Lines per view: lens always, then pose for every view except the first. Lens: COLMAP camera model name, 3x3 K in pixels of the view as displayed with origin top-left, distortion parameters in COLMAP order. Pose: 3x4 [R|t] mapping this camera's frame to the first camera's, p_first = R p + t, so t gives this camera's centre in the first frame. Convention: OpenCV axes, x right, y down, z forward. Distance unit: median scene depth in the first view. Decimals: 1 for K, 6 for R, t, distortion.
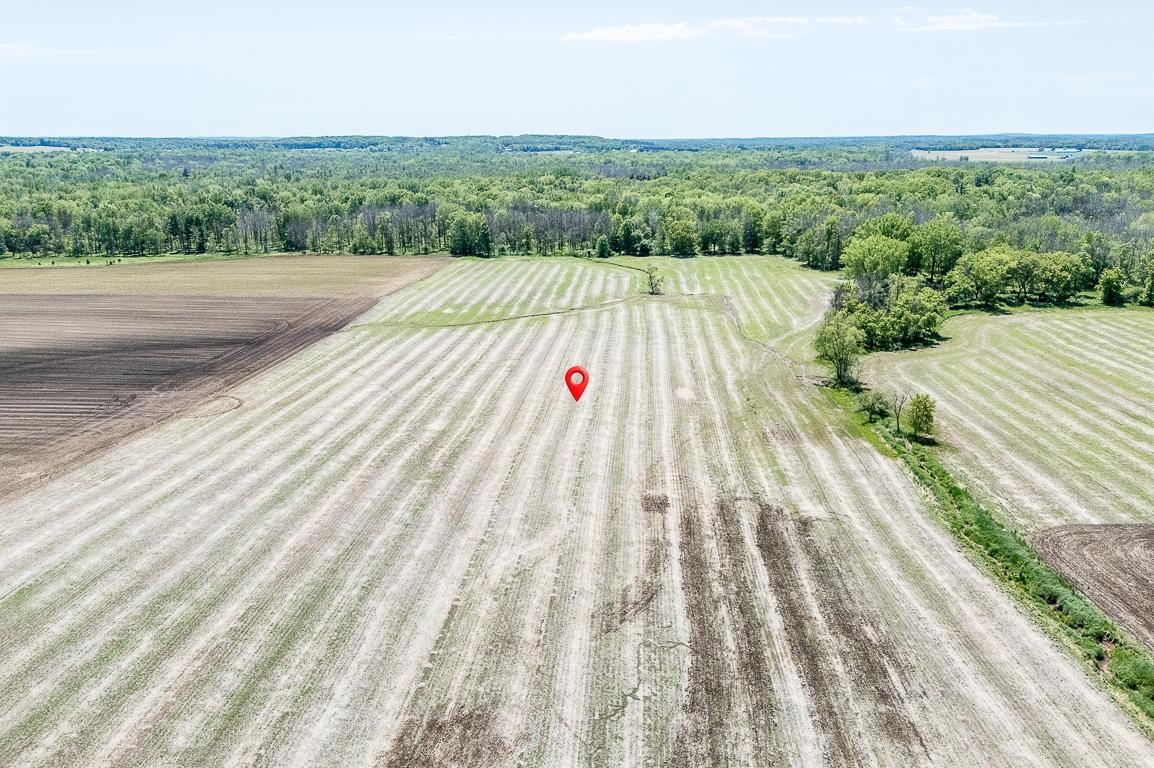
lens RADIAL K [[881.3, 0, 570.8], [0, 881.3, 385.1], [0, 0, 1]] dist [0.041372, -0.045788]
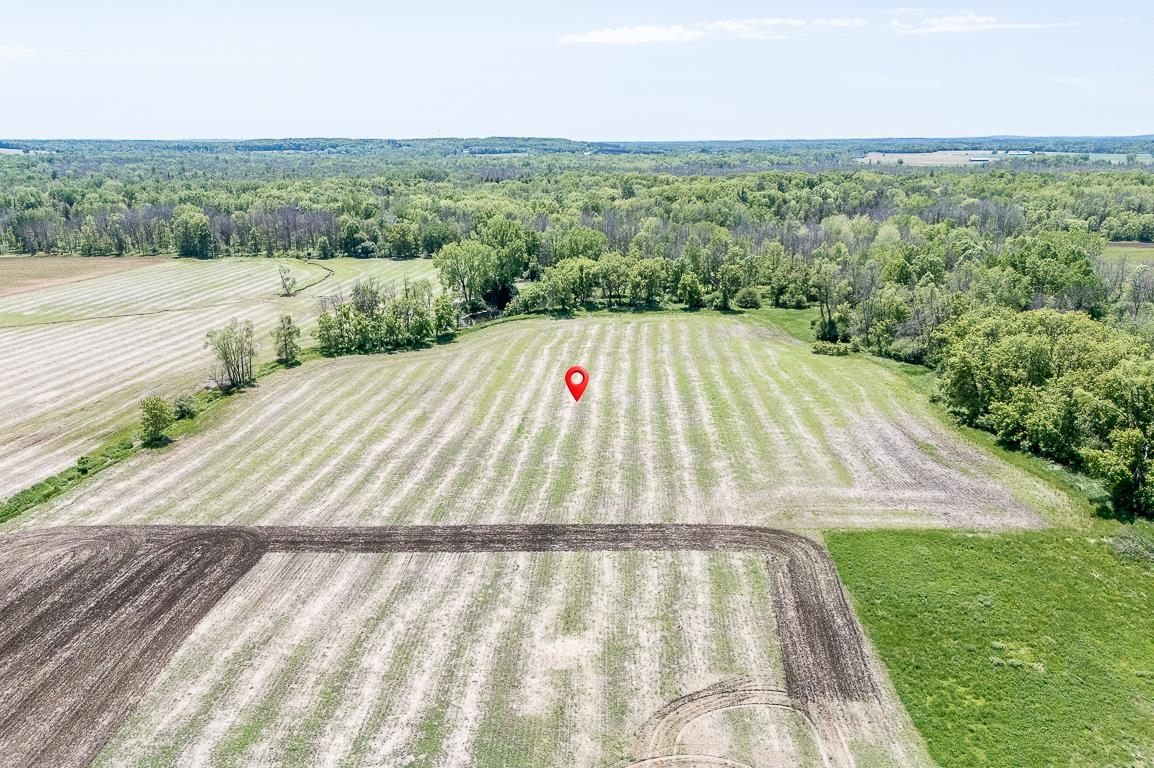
lens RADIAL K [[881.3, 0, 581.4], [0, 881.3, 387.8], [0, 0, 1]] dist [0.041372, -0.045788]
pose [[0.999983, 0.001769, -0.005597, 0.331937], [-0.001767, 0.999998, 0.000485, -0.000432], [0.005598, -0.000475, 0.999984, -0.000867]]
